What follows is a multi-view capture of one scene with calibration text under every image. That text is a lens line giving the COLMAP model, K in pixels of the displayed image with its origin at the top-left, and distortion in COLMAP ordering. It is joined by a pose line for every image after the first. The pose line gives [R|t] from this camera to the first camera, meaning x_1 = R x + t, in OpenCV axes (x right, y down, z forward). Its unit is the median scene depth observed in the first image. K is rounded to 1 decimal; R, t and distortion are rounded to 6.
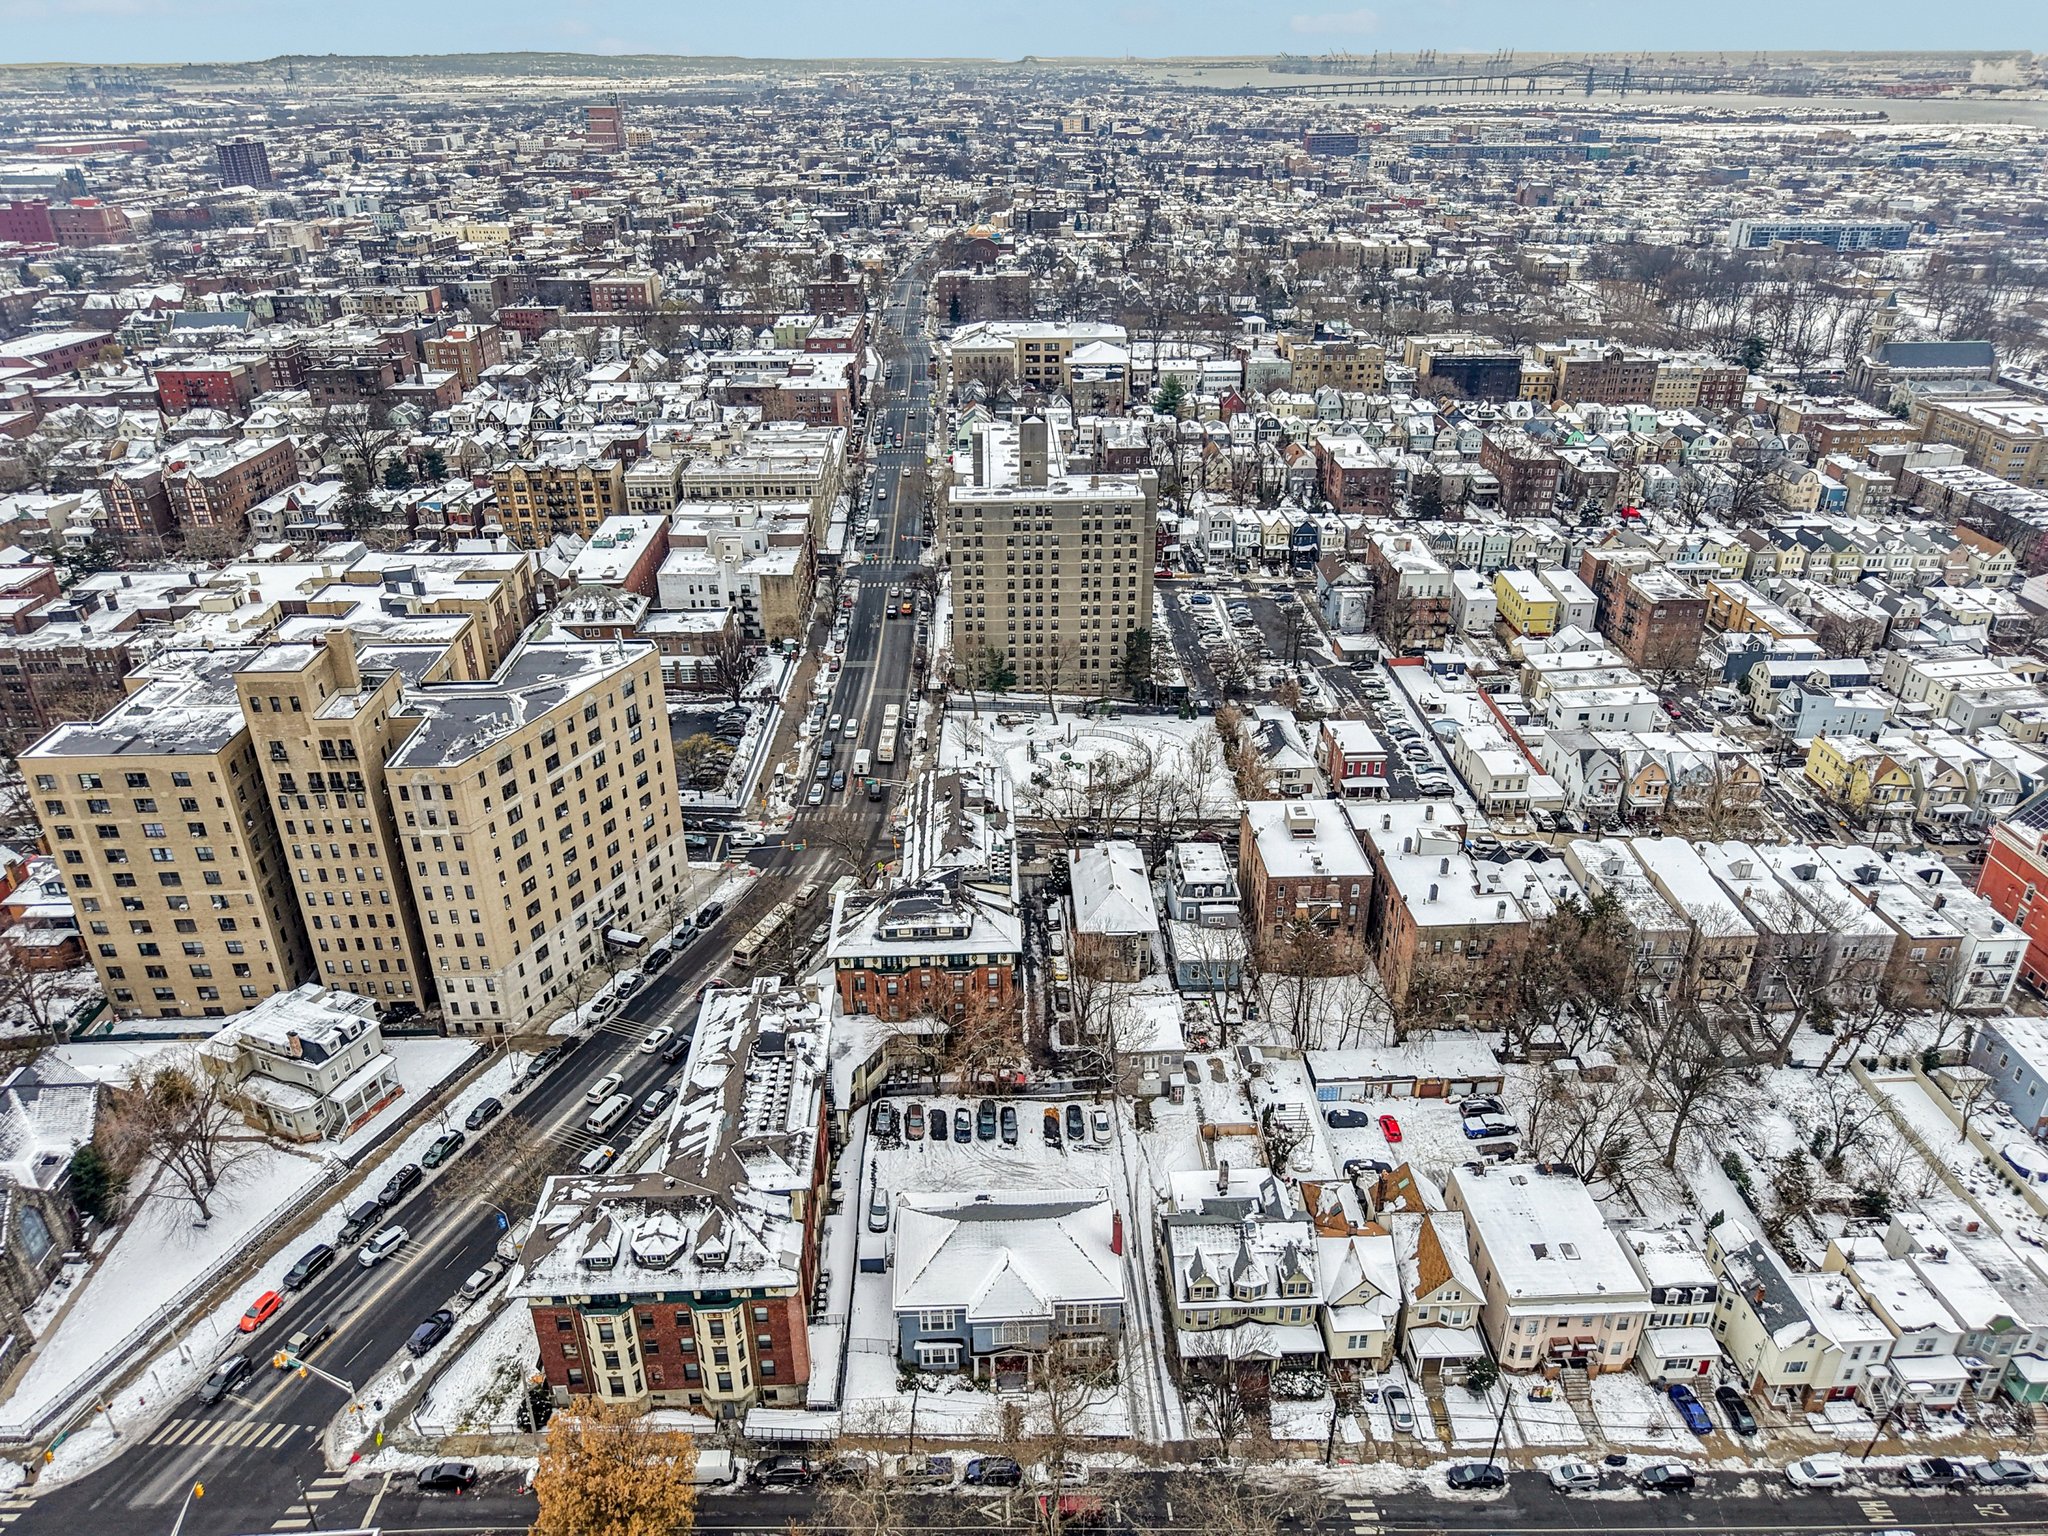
lens RADIAL K [[1386.6, 0, 1023.8], [0, 1386.6, 777.8], [0, 0, 1]] dist [0.015514, -0.022029]
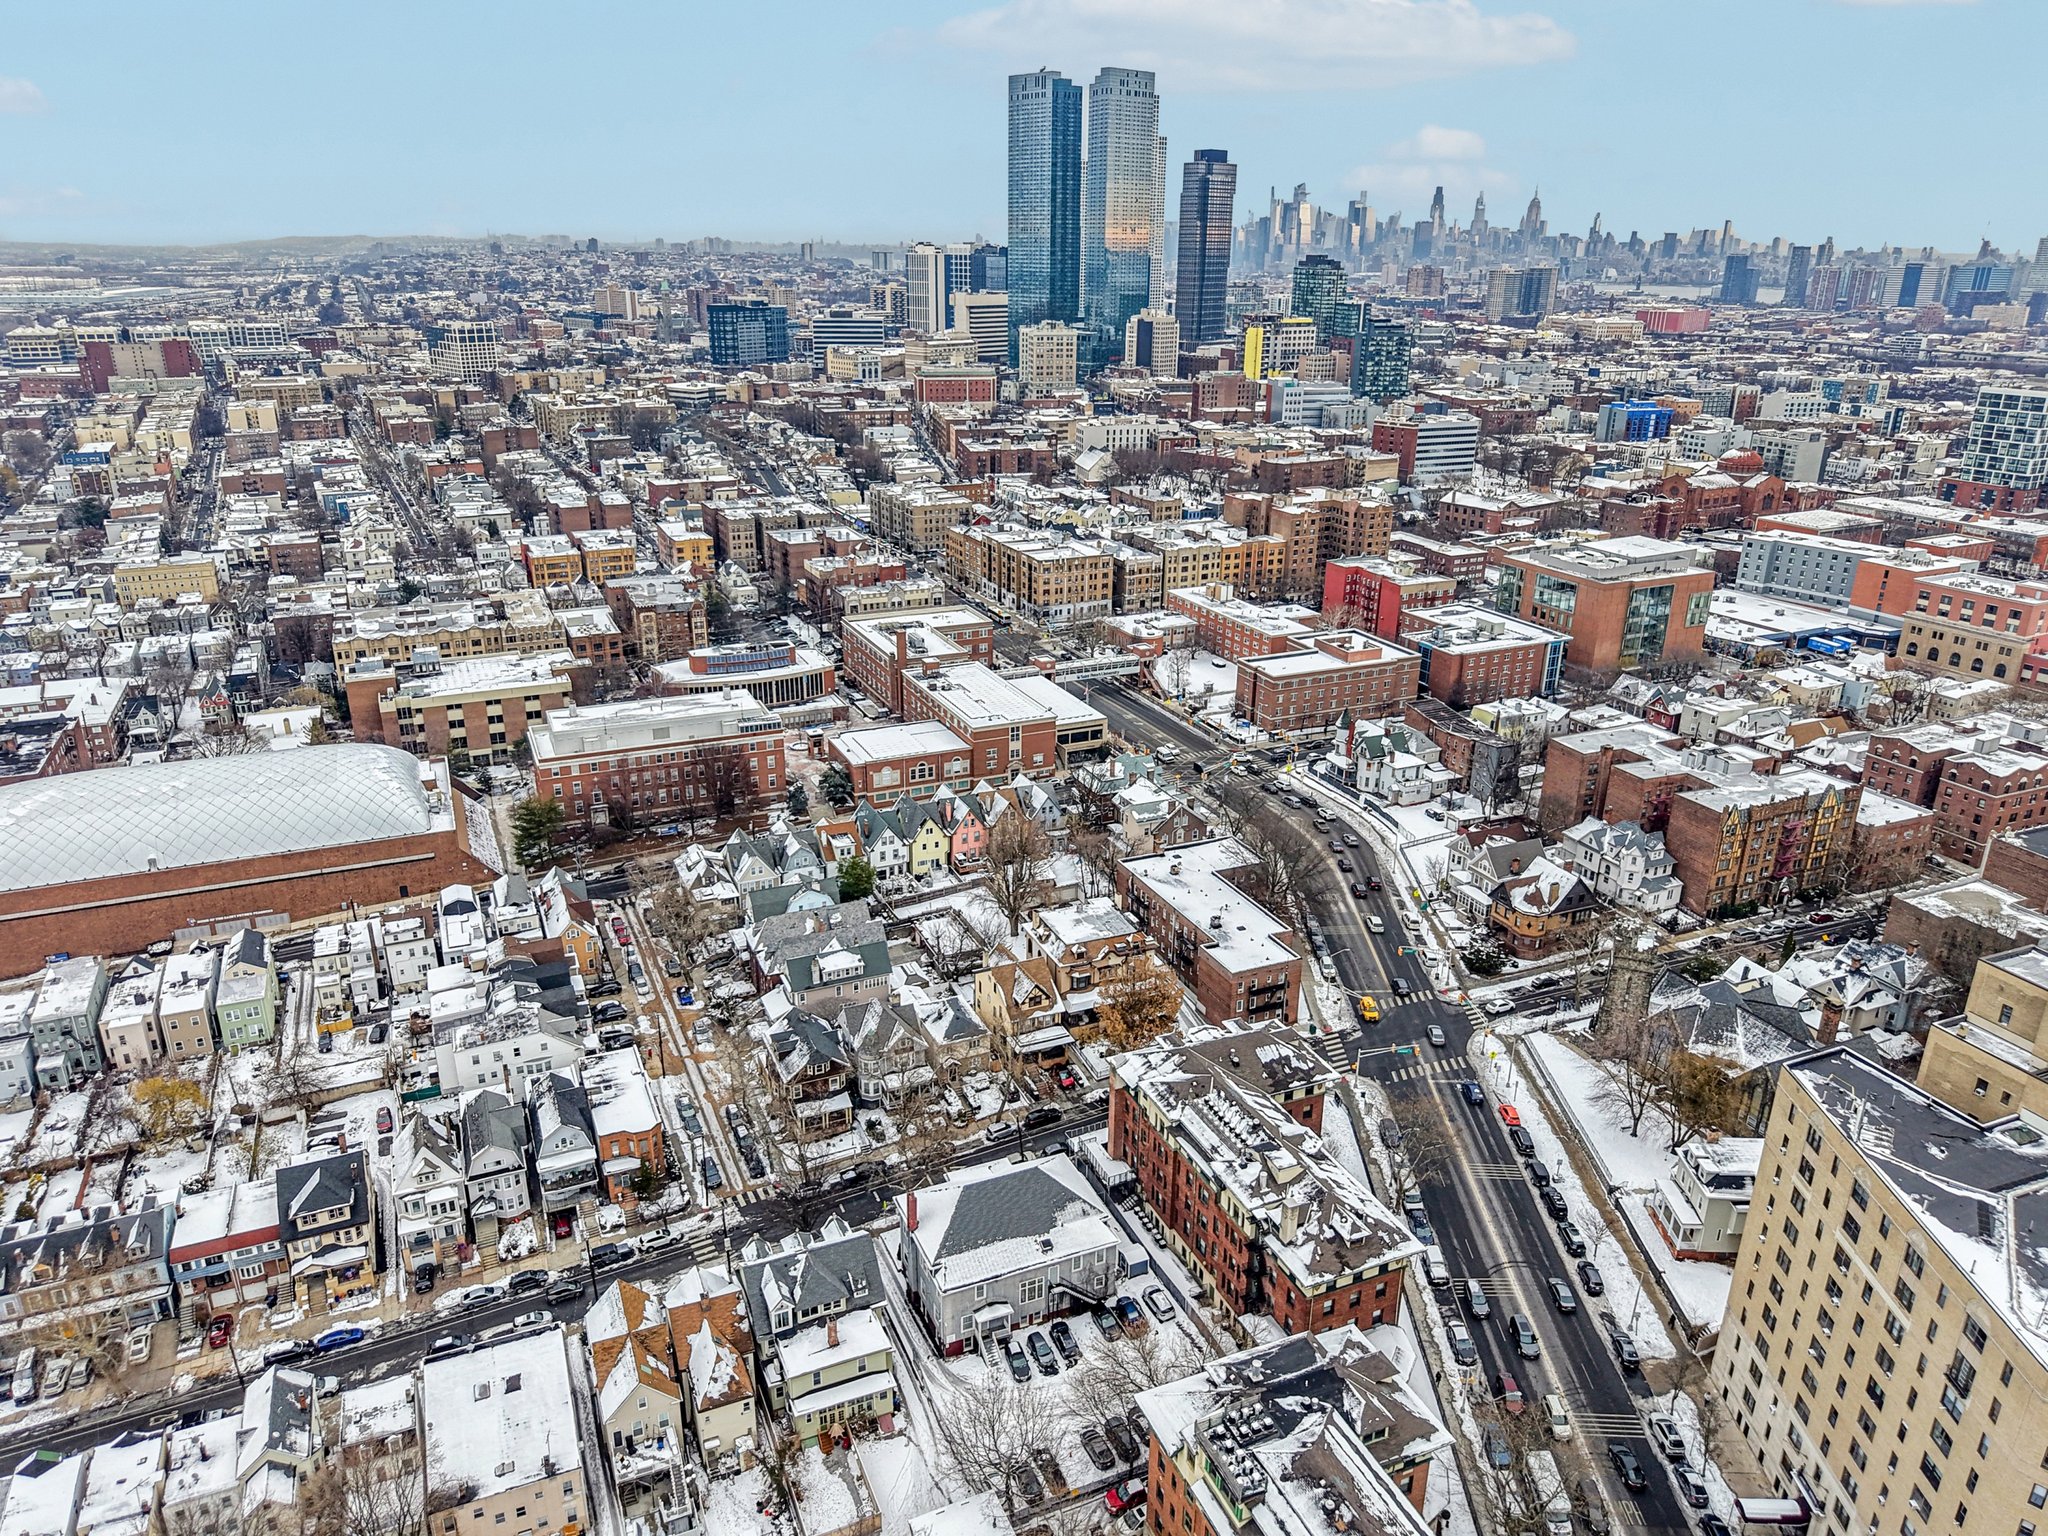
lens RADIAL K [[1386.6, 0, 1023.8], [0, 1386.6, 777.8], [0, 0, 1]] dist [0.015514, -0.022029]
pose [[-0.934490, 0.126651, -0.332697, 0.238868], [-0.165698, 0.672410, 0.721393, -0.570912], [0.315074, 0.729262, -0.607375, 1.094837]]
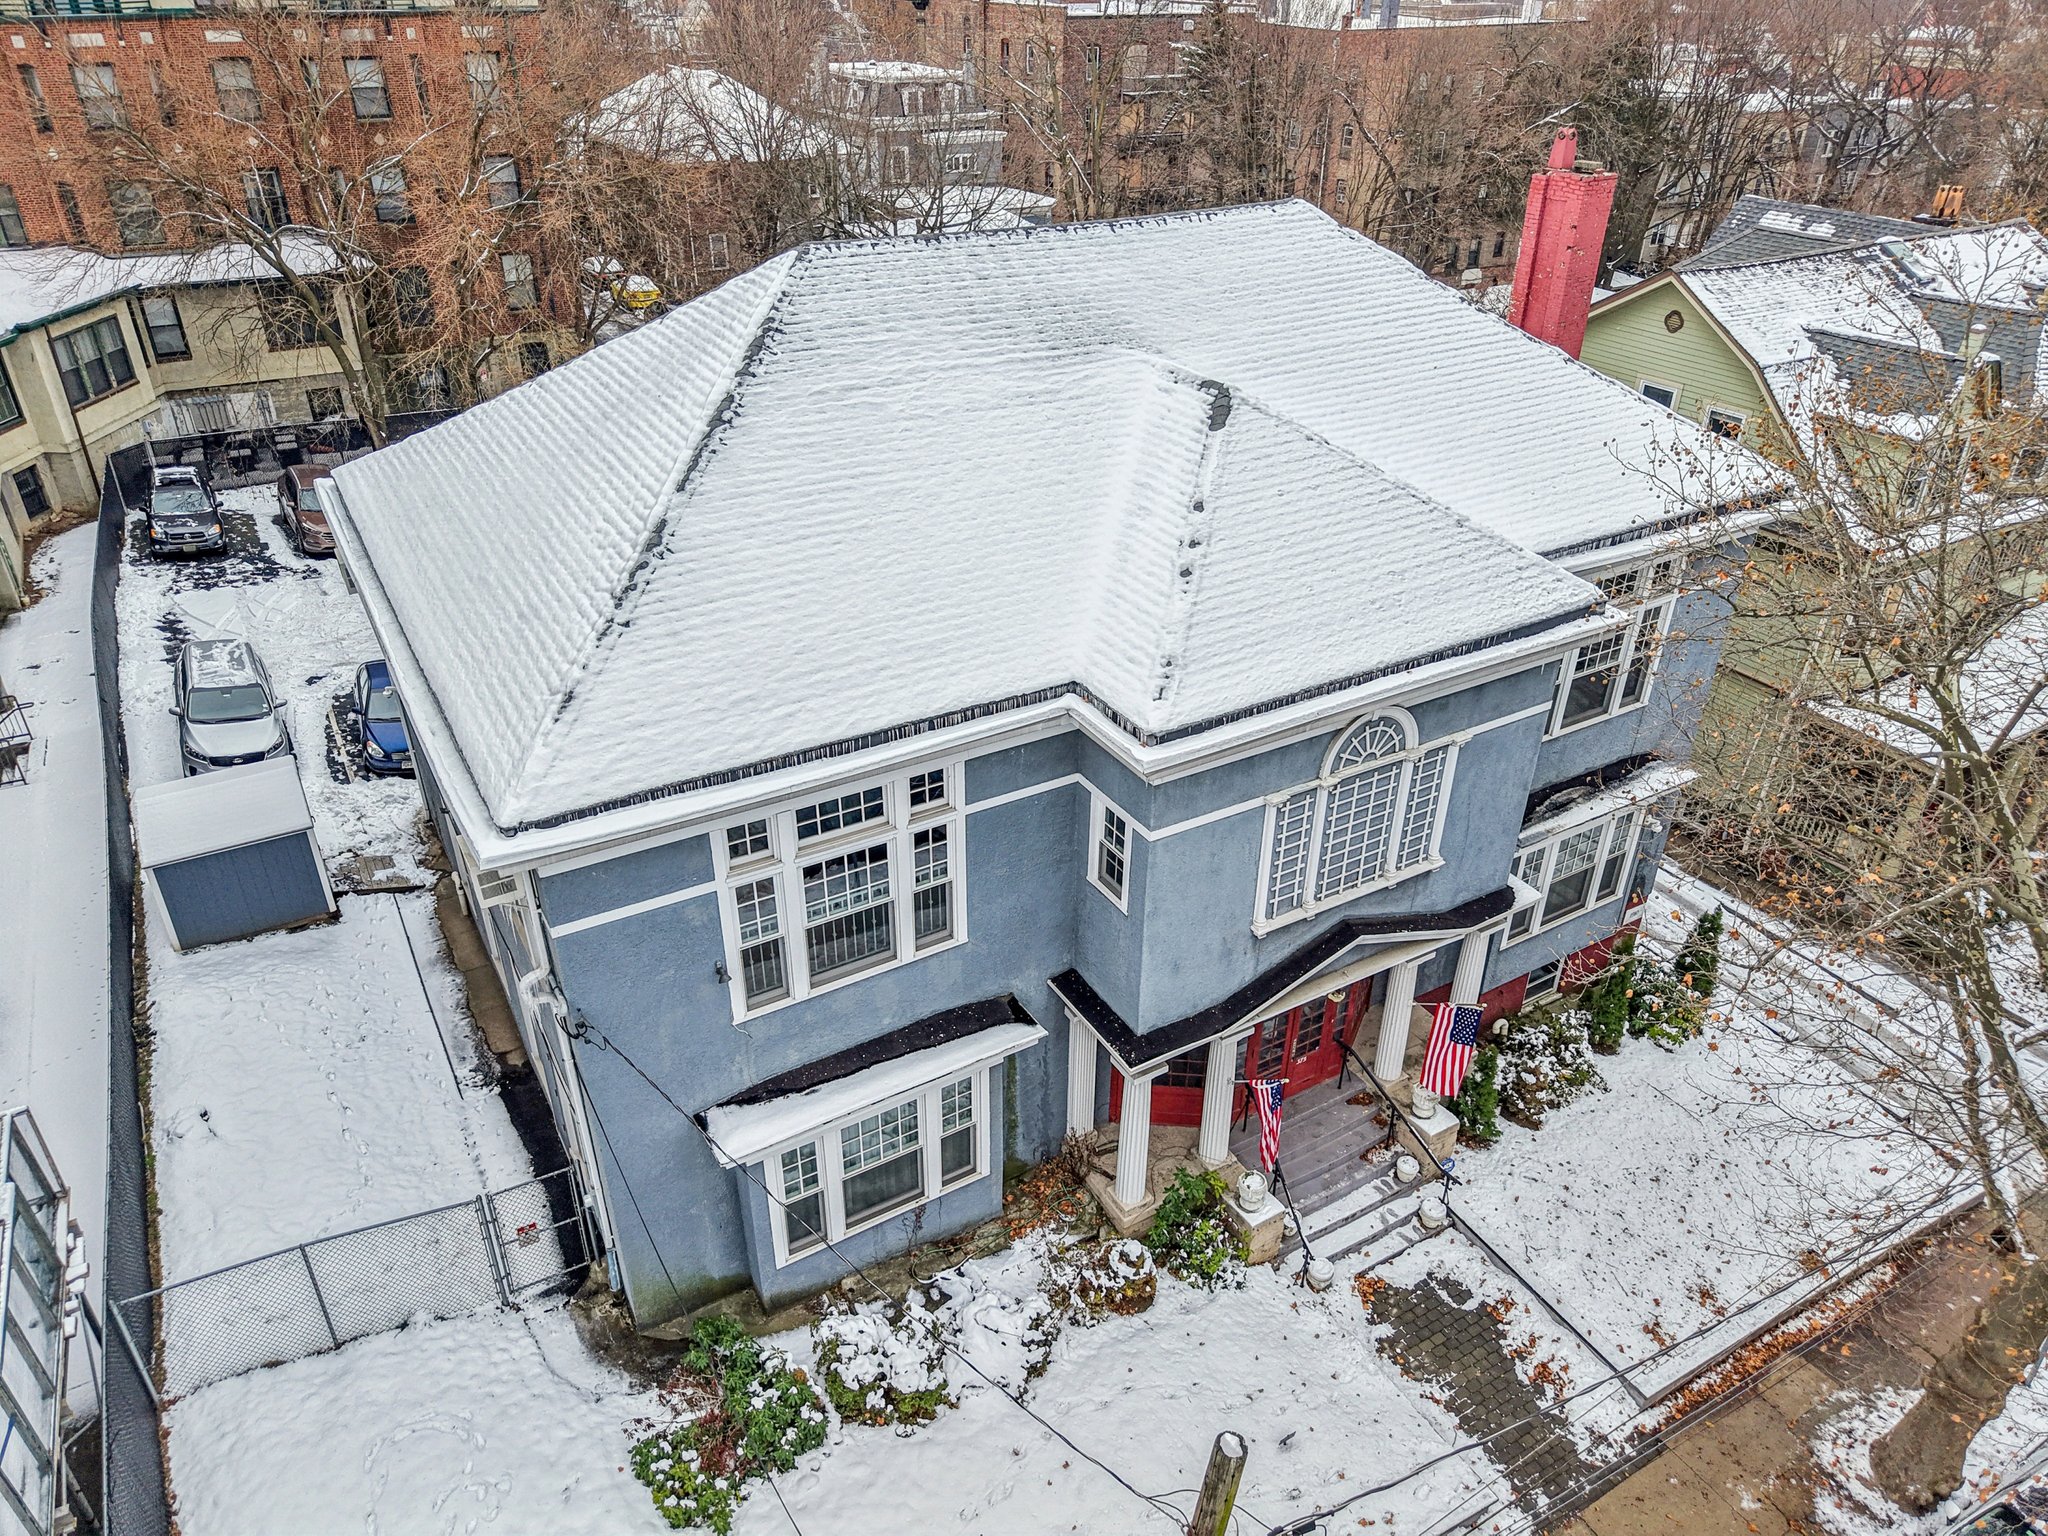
lens RADIAL K [[1370.8, 0, 1019.9], [0, 1370.8, 781.7], [0, 0, 1]] dist [0.017066, -0.019159]
pose [[0.885337, -0.236169, 0.400503, -0.069796], [0.207346, 0.971538, 0.114546, 0.266385], [-0.416156, -0.018369, 0.909108, 0.632628]]
